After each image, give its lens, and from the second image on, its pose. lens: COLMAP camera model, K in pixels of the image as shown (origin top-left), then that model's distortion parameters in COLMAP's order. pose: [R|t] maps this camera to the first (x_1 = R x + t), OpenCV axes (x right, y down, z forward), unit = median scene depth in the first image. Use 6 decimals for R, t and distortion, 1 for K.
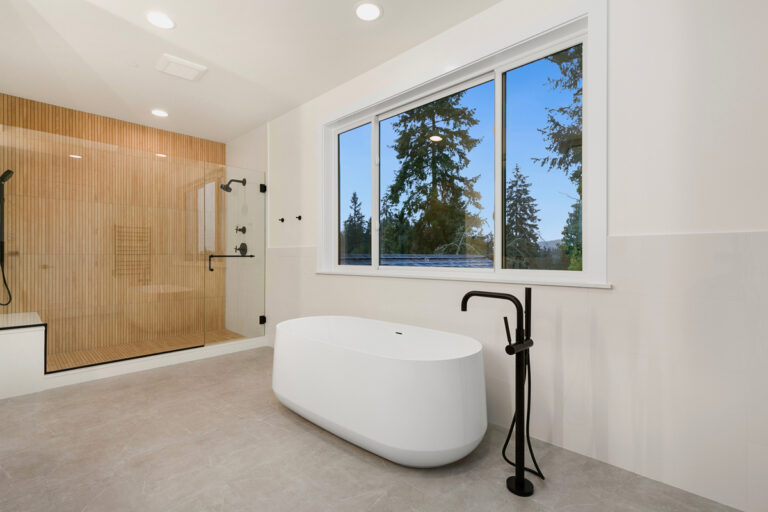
lens RADIAL K [[350.7, 0, 384.0], [0, 350.7, 256.0], [0, 0, 1]] dist [0.000495, 0.000054]
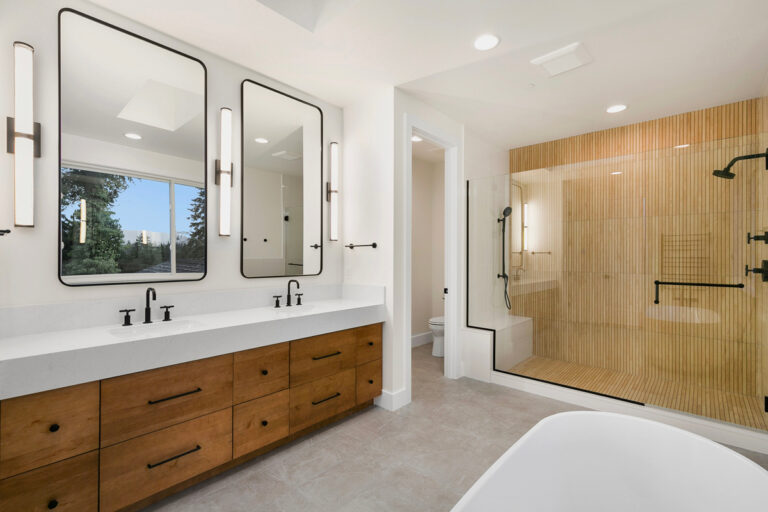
lens RADIAL K [[350.7, 0, 384.0], [0, 350.7, 256.0], [0, 0, 1]] dist [0.000495, 0.000054]
pose [[0.028151, -0.000013, -0.999604, 0.260686], [-0.008208, 0.999966, -0.000244, -0.063349], [0.999570, 0.008212, 0.028150, 0.565781]]
